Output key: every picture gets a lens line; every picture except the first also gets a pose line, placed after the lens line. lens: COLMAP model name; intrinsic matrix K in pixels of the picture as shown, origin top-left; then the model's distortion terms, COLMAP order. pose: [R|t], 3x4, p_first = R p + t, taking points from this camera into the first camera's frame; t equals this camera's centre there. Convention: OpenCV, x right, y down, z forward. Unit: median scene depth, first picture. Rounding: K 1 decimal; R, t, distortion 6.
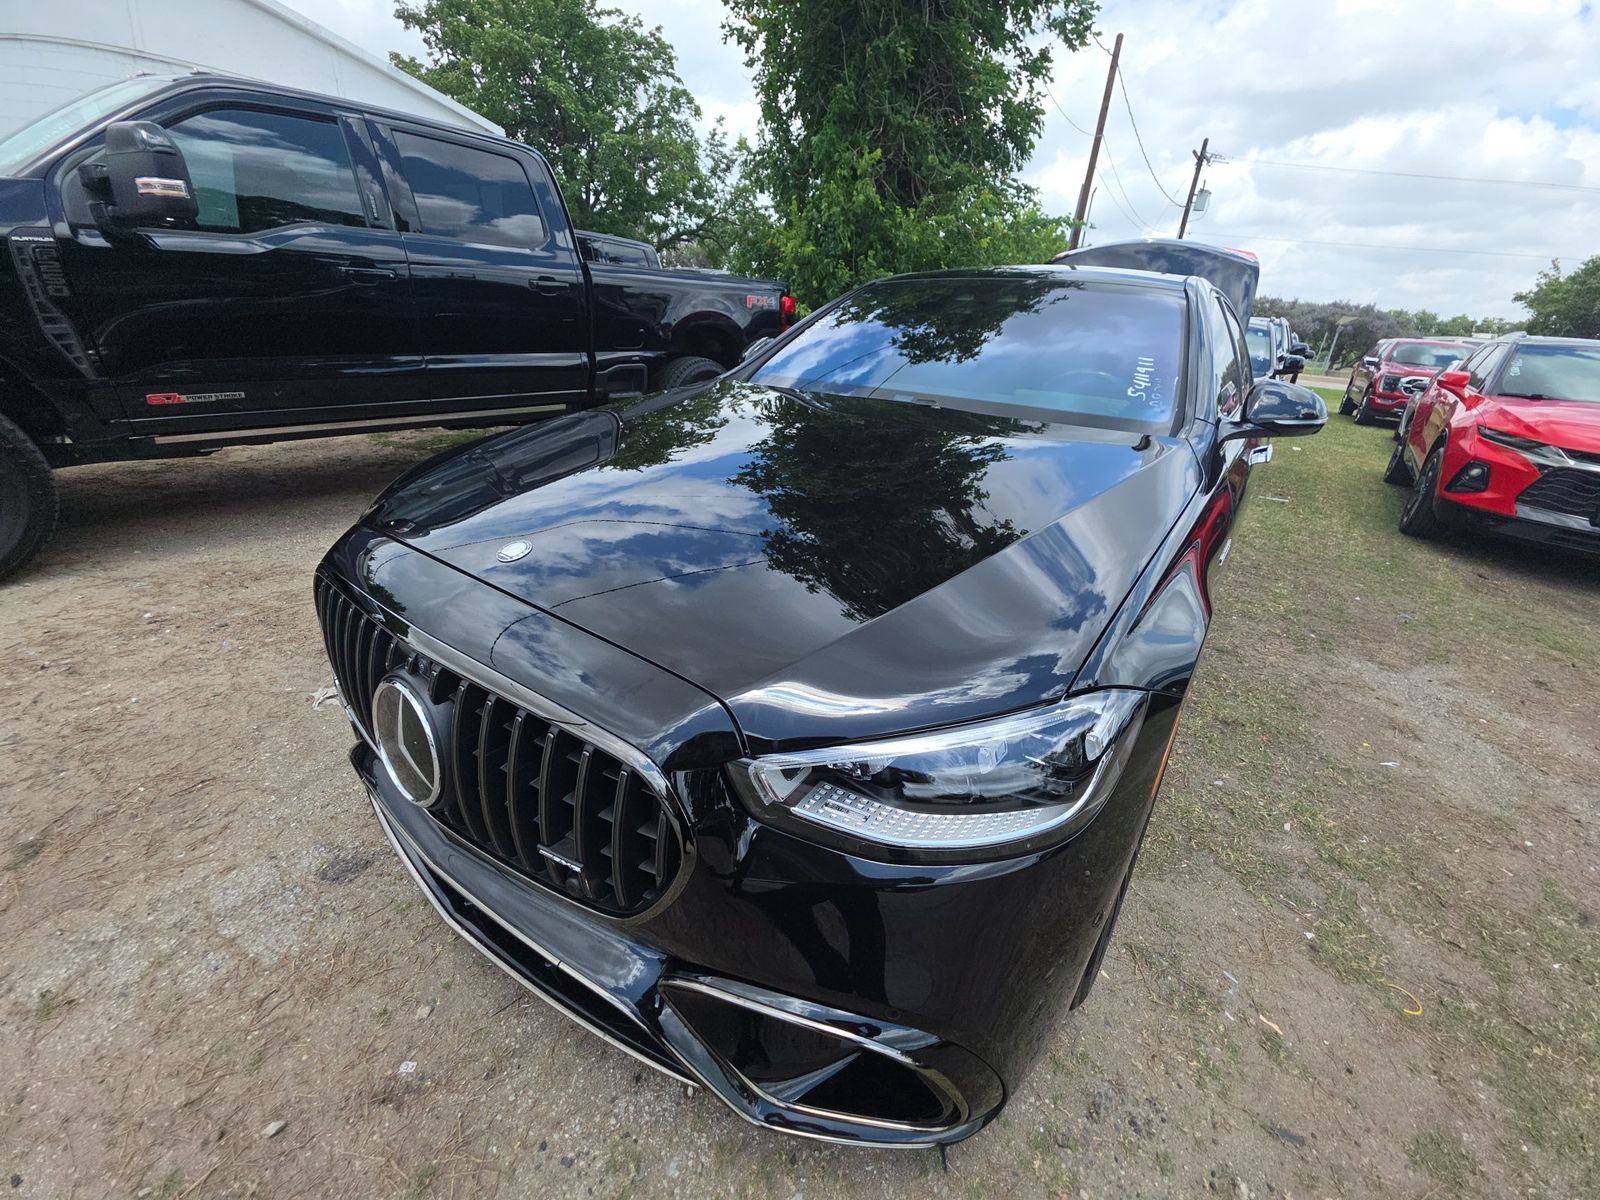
lens RADIAL K [[609.5, 0, 800.0], [0, 609.5, 600.0], [0, 0, 1]] dist [0.000695, -0.009078]
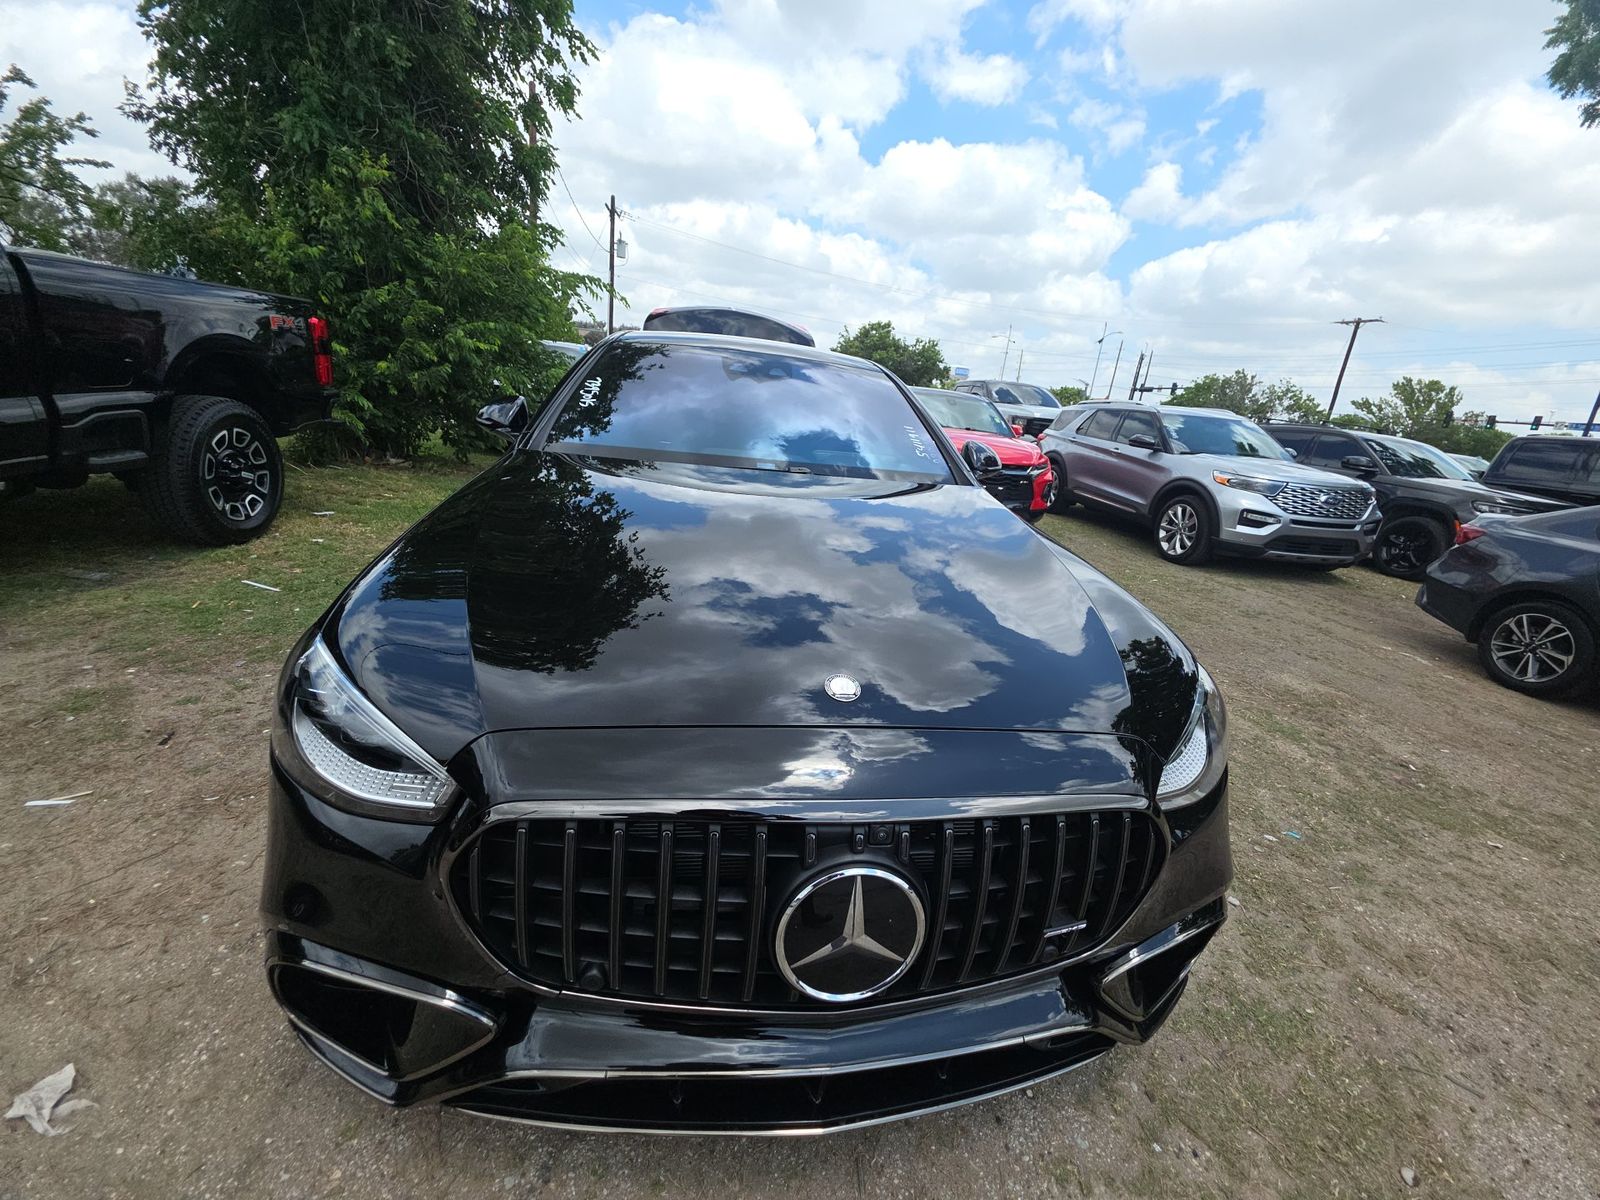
lens RADIAL K [[609.5, 0, 800.0], [0, 609.5, 600.0], [0, 0, 1]] dist [0.000695, -0.009078]
pose [[0.691410, -0.211829, 0.690710, -0.180285], [0.231722, 0.970561, 0.065697, -0.050007], [-0.684293, 0.114629, 0.720141, 0.056322]]
